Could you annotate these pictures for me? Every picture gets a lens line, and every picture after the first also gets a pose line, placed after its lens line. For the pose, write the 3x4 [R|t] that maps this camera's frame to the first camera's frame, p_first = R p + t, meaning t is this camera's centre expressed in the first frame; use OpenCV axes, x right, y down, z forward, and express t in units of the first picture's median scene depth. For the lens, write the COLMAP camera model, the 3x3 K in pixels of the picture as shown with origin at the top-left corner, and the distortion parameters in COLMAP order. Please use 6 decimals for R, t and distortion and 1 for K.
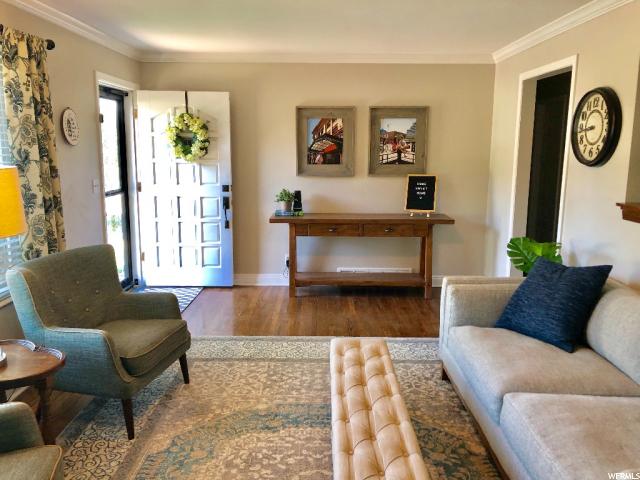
lens RADIAL K [[533.1, 0, 320.7], [0, 533.1, 239.6], [0, 0, 1]] dist [0.015570, 0.014877]
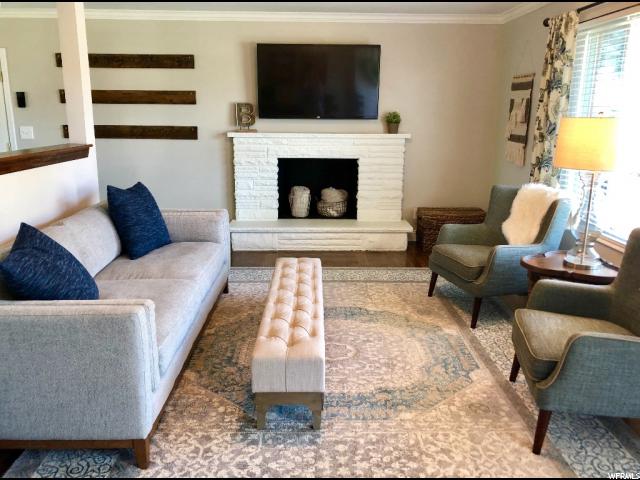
lens RADIAL K [[533.1, 0, 321.5], [0, 533.1, 240.5], [0, 0, 1]] dist [0.015570, 0.014877]
pose [[-0.999708, -0.008890, -0.022492, 0.047883], [-0.017336, 0.911872, 0.410109, -0.305150], [0.016864, 0.410379, -0.911759, 1.837093]]
